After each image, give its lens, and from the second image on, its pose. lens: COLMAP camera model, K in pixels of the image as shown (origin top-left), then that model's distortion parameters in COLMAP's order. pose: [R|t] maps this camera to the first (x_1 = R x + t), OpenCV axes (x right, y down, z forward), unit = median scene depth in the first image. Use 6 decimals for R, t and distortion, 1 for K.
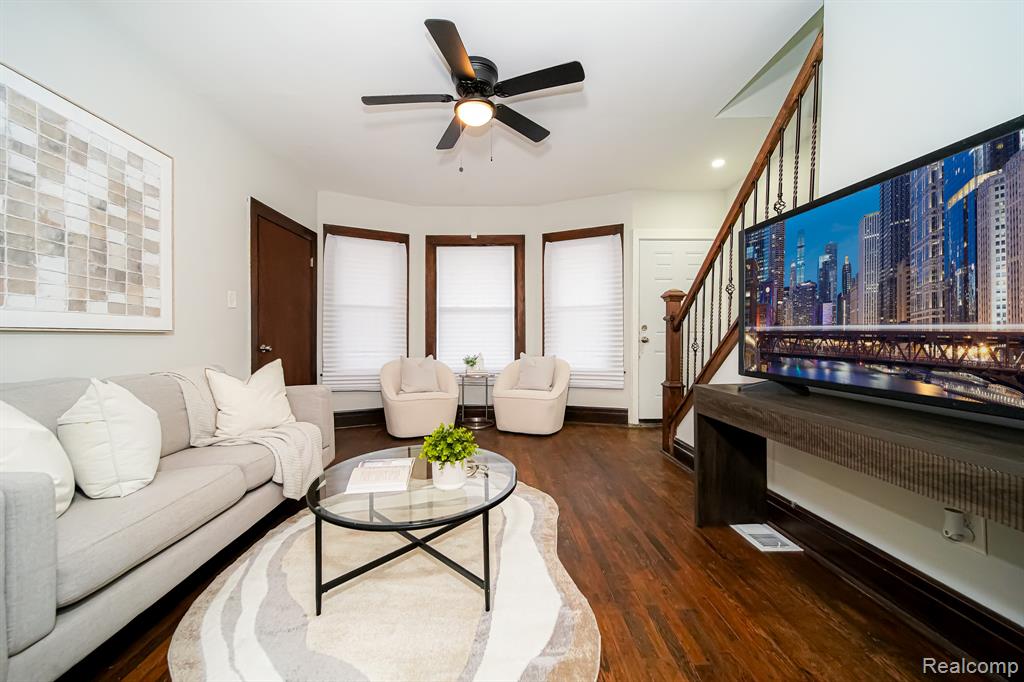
lens RADIAL K [[392.0, 0, 507.3], [0, 392.0, 339.3], [0, 0, 1]] dist [-0.003579, -0.000958]
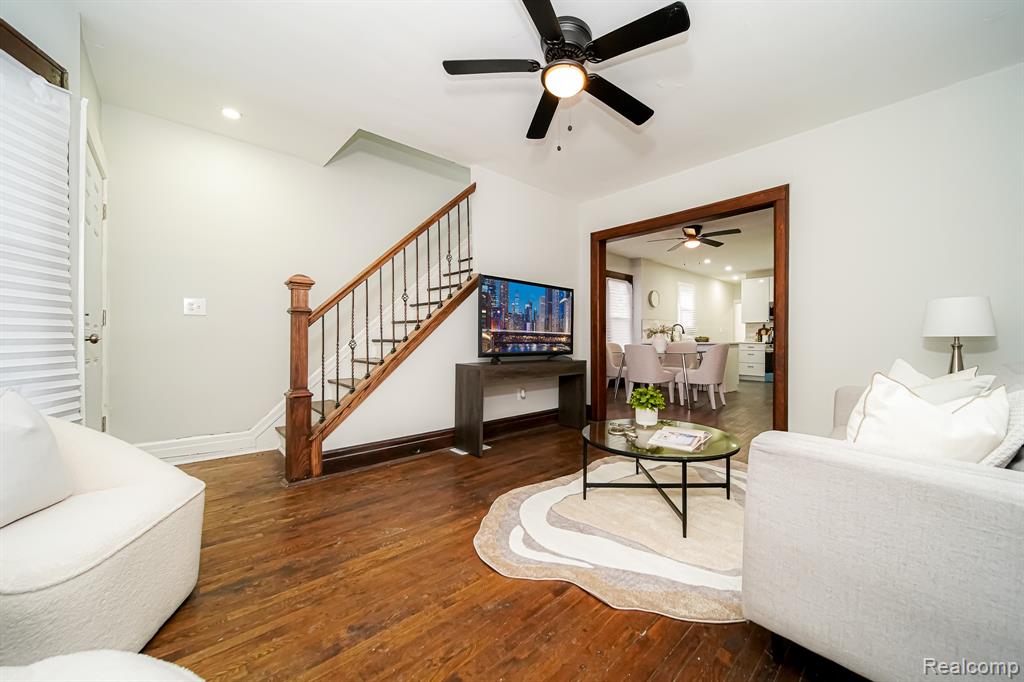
lens RADIAL K [[392.0, 0, 514.1], [0, 392.0, 342.5], [0, 0, 1]] dist [-0.003579, -0.000958]
pose [[-0.629132, 0.005304, 0.777281, -1.051996], [0.008935, 0.999960, 0.000409, 0.037439], [-0.777247, 0.007202, -0.629154, 2.397065]]
